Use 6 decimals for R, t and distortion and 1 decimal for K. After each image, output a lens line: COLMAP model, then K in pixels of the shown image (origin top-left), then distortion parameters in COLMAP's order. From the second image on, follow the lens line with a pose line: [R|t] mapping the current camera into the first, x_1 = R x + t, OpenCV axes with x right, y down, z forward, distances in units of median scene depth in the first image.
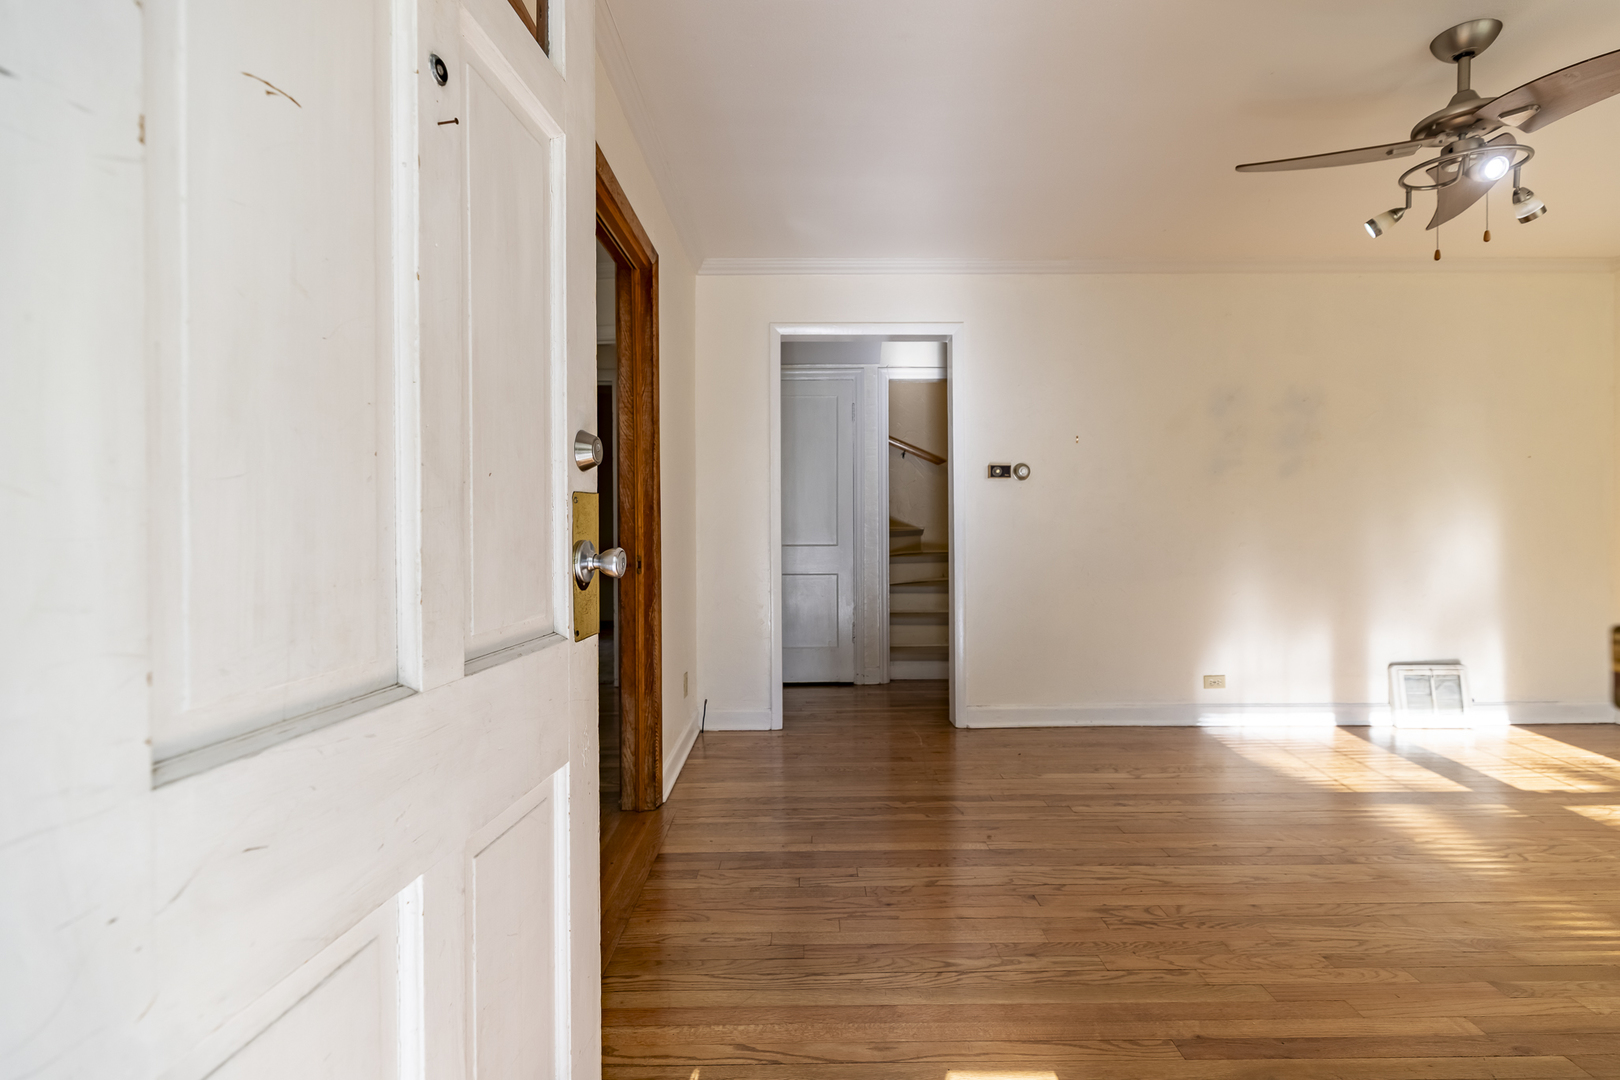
lens RADIAL K [[724.4, 0, 812.0], [0, 724.4, 531.9], [0, 0, 1]] dist [0.011754, -0.002997]
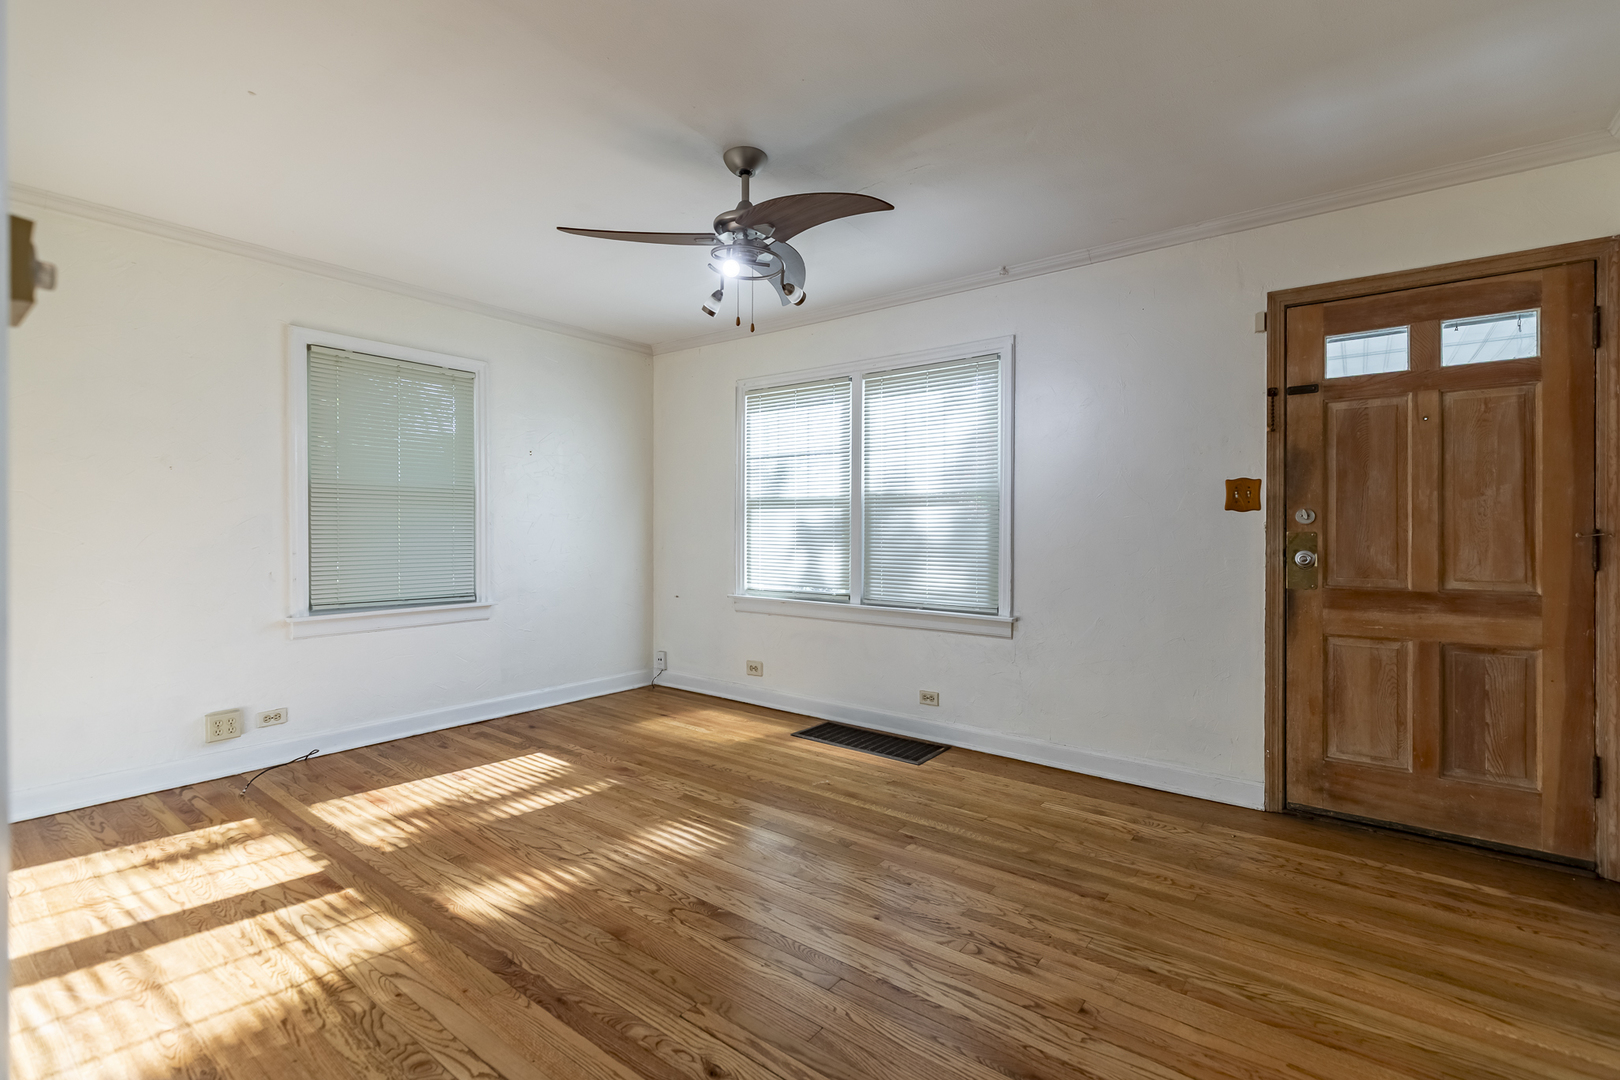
lens RADIAL K [[724.4, 0, 811.7], [0, 724.4, 533.2], [0, 0, 1]] dist [0.011754, -0.002997]
pose [[-0.787127, -0.001070, 0.616791, 0.034805], [0.007693, 0.999904, 0.011551, -0.048788], [-0.616744, 0.013837, -0.787043, 1.742139]]
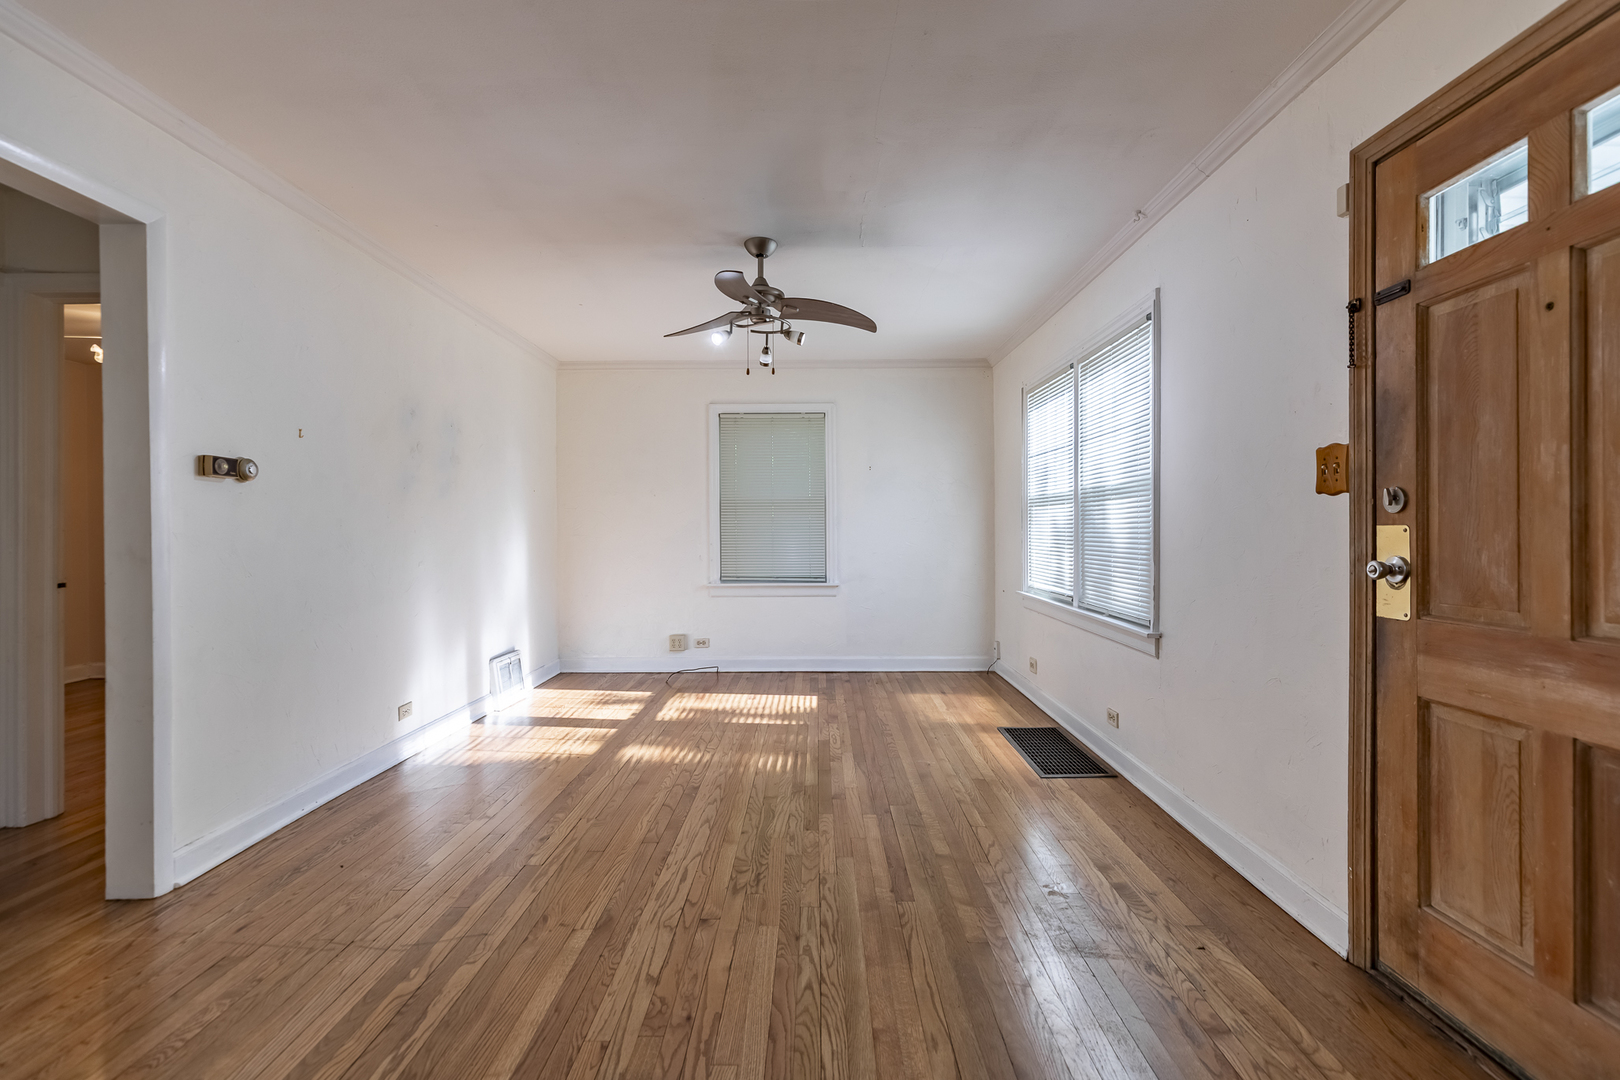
lens RADIAL K [[724.4, 0, 820.5], [0, 724.4, 535.6], [0, 0, 1]] dist [0.011754, -0.002997]
pose [[0.007309, -0.003717, 0.999966, -0.664518], [0.013602, 0.999901, 0.003617, -0.029400], [-0.999881, 0.013575, 0.007359, 0.783744]]
